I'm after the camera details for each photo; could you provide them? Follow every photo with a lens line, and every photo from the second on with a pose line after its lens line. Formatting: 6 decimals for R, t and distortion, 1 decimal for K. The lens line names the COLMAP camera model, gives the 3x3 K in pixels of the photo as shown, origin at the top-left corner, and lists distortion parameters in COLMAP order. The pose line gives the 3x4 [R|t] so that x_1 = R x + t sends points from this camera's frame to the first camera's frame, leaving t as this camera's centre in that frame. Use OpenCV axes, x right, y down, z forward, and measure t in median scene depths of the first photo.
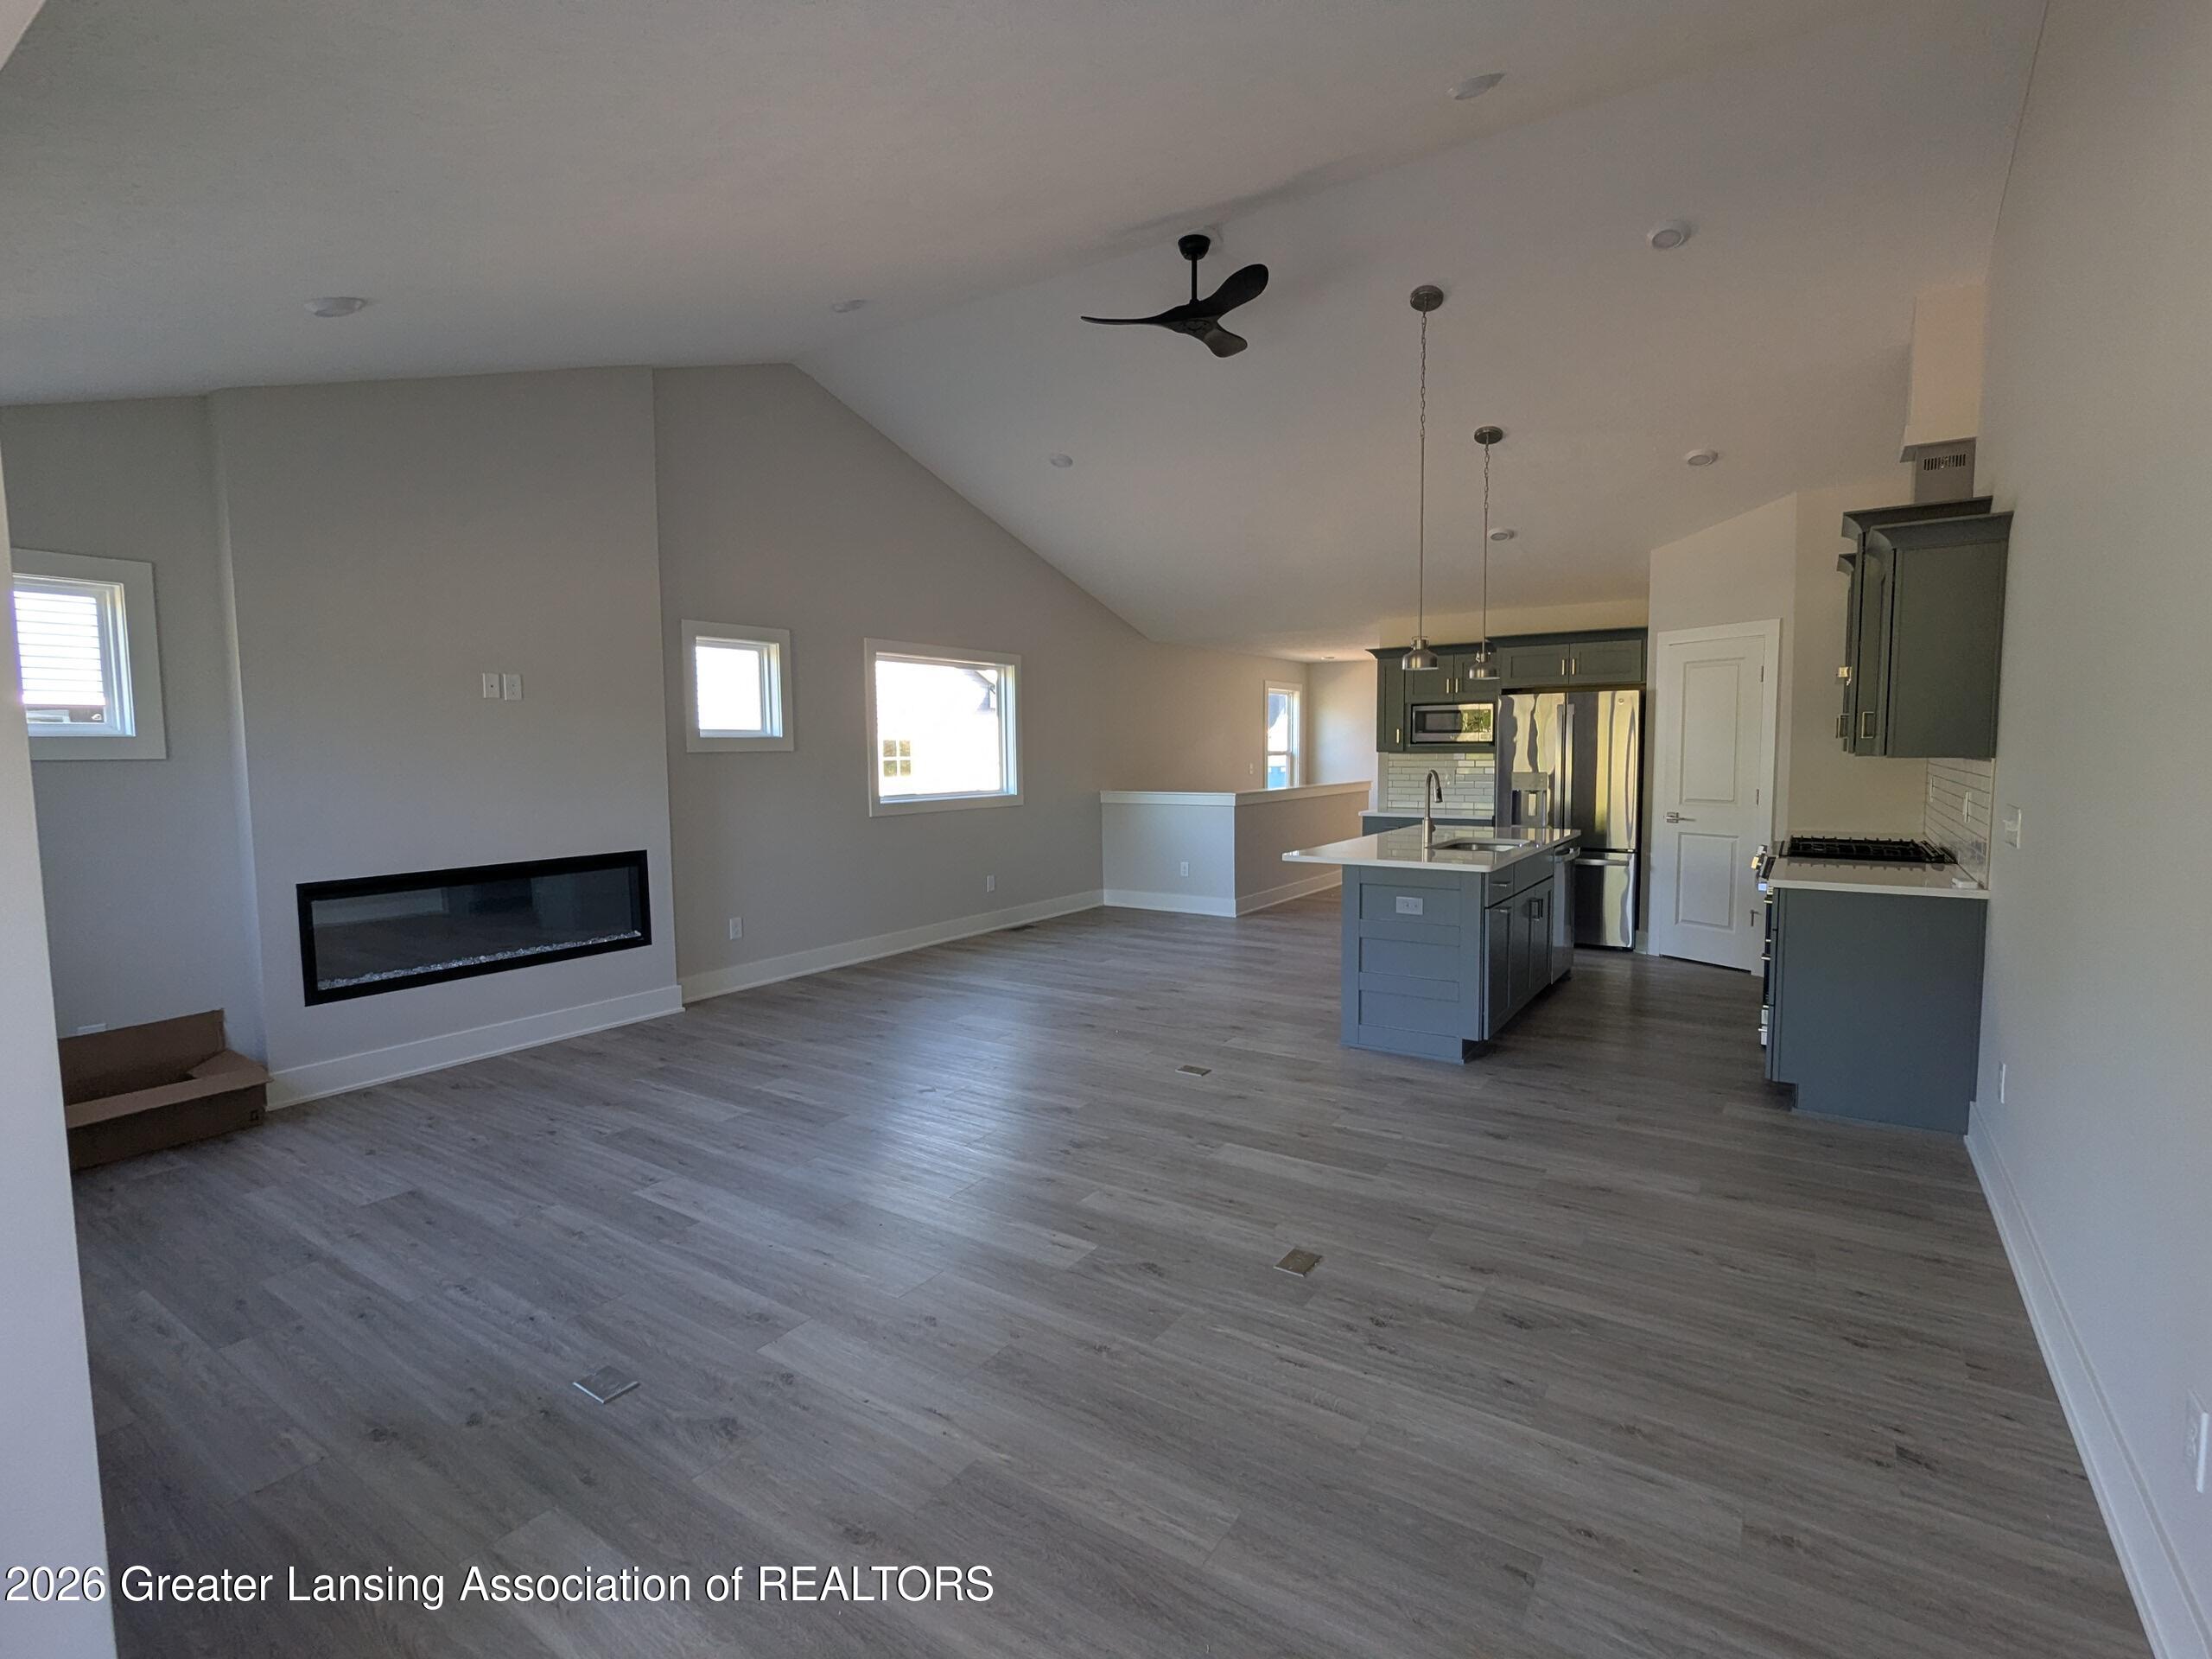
lens RADIAL K [[1046.0, 0, 1101.9], [0, 1046.0, 830.0], [0, 0, 1]] dist [-0.003918, -0.000625]
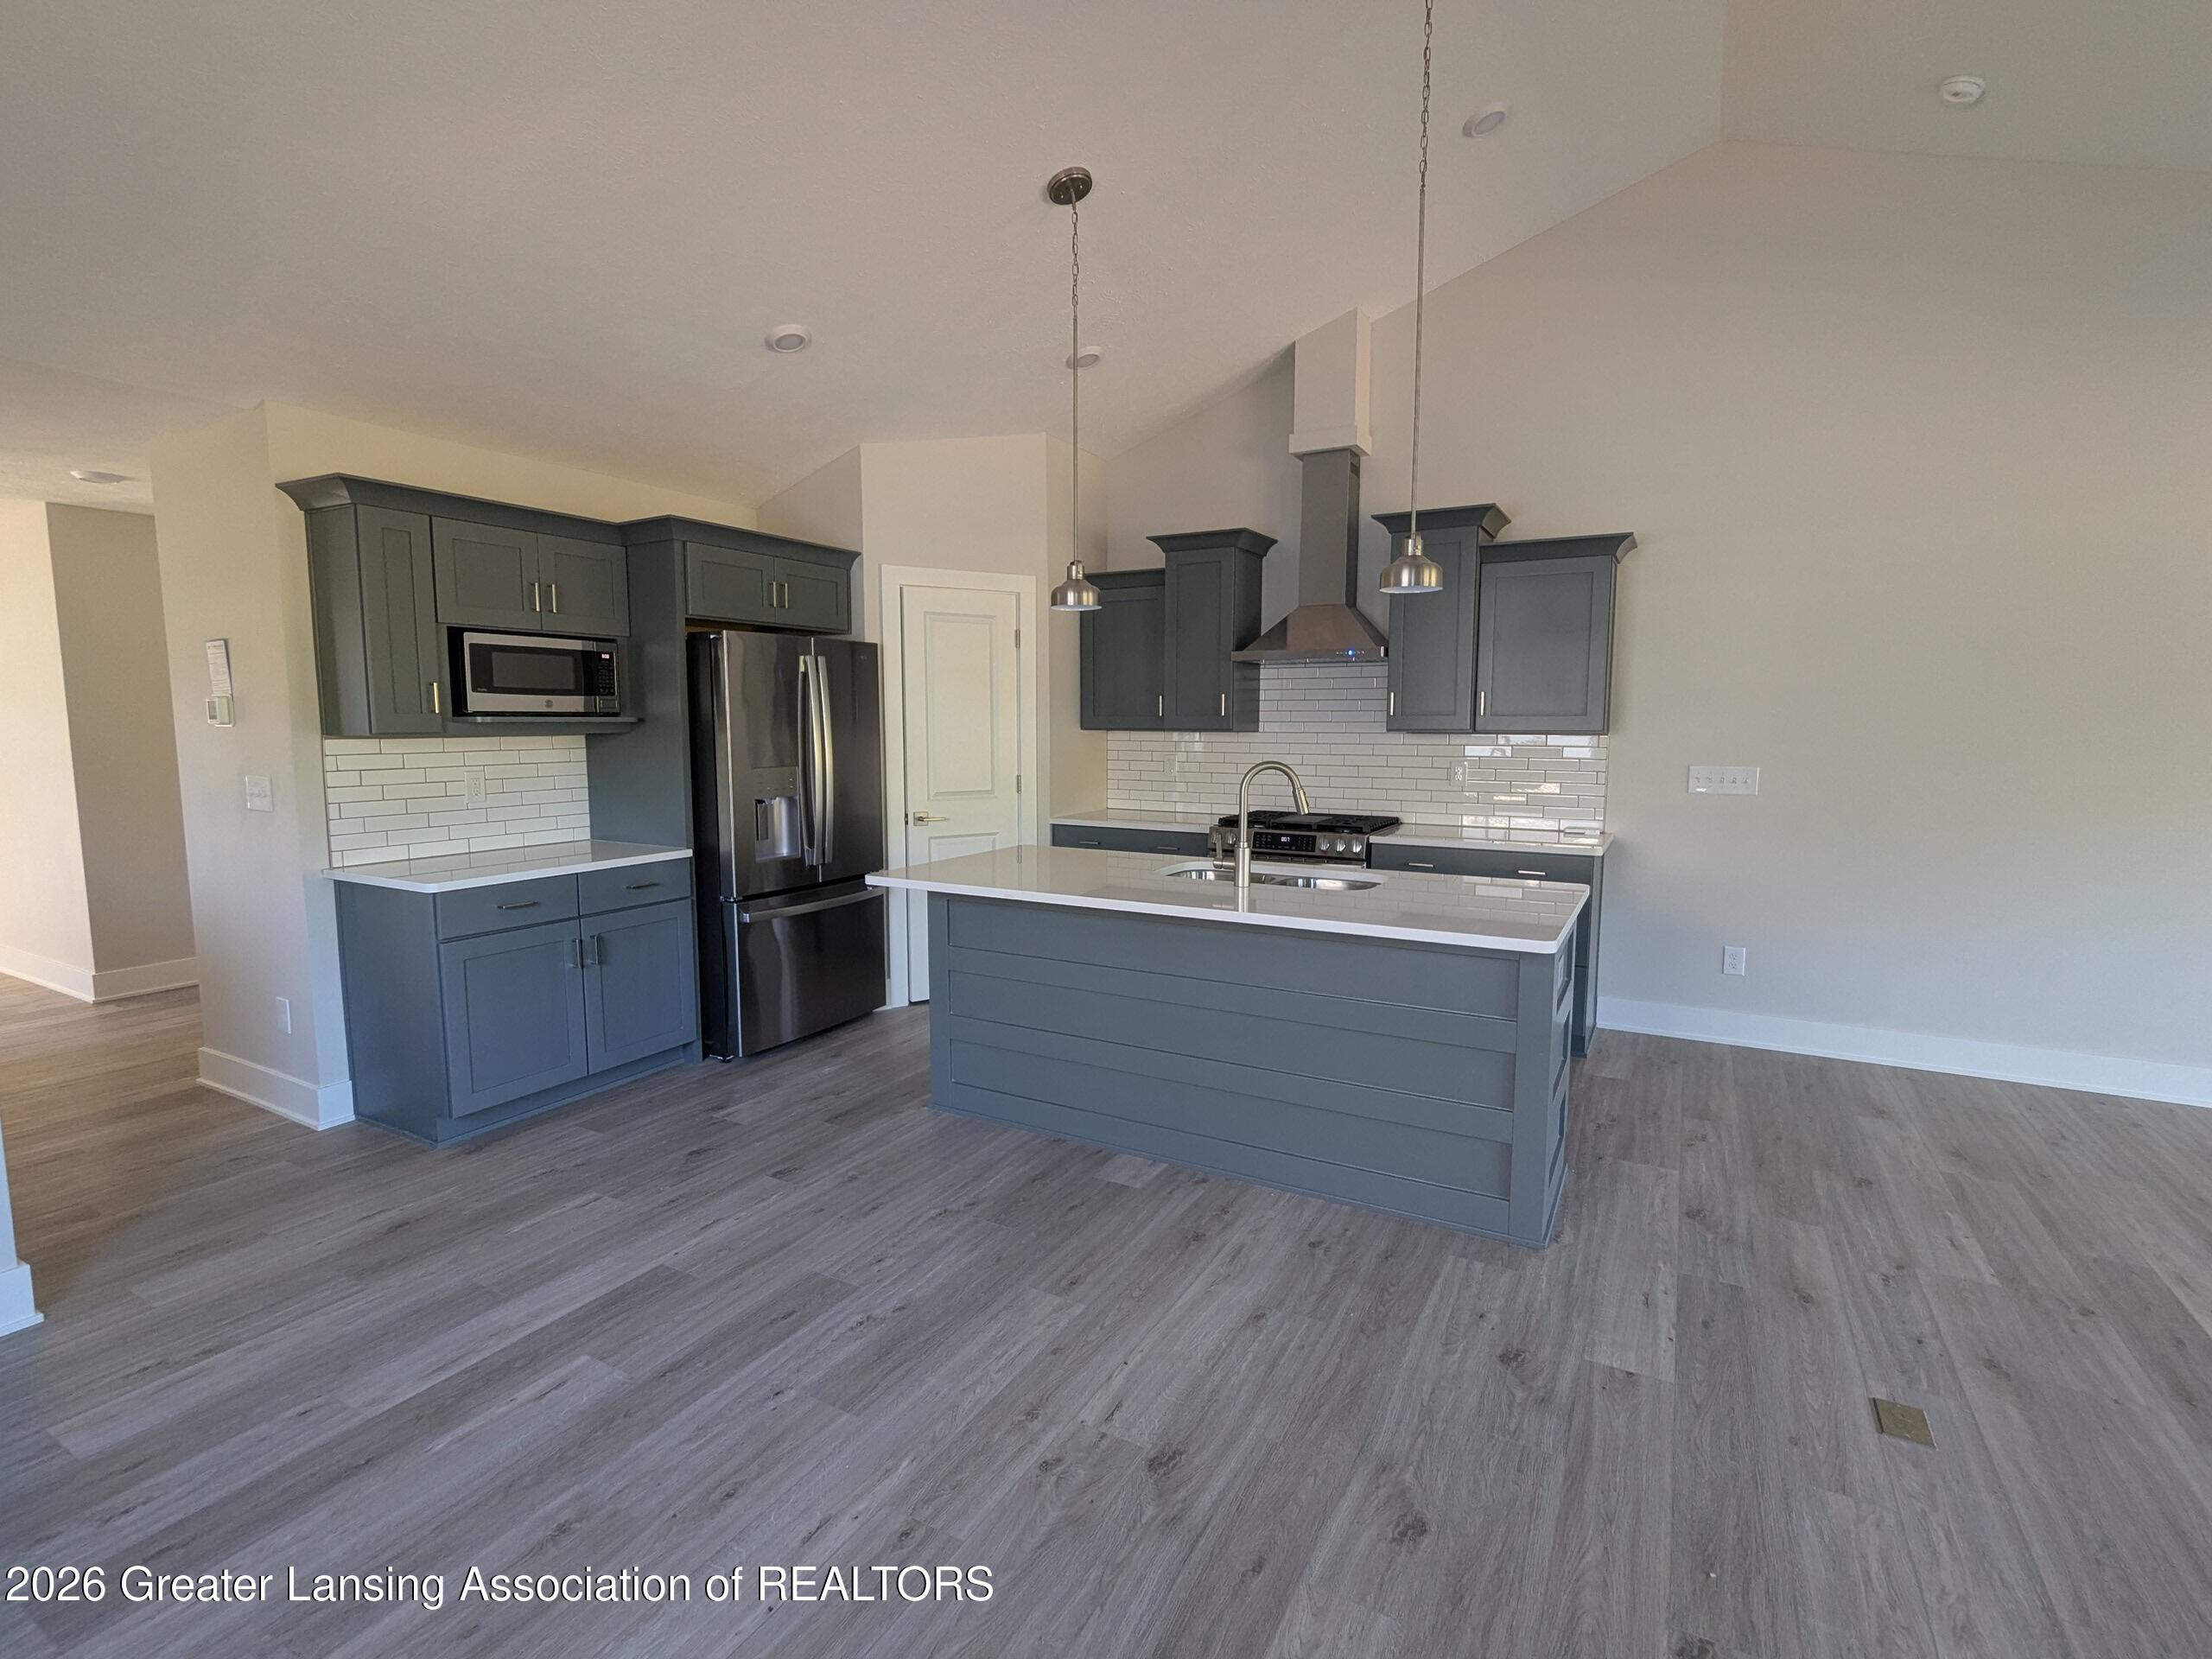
lens RADIAL K [[1046.0, 0, 1097.7], [0, 1046.0, 820.8], [0, 0, 1]] dist [-0.003918, -0.000625]
pose [[-0.076289, -0.083982, 0.993543, -0.329125], [0.082038, 0.992539, 0.090196, -0.103743], [-0.993705, 0.088389, -0.068830, 1.427559]]
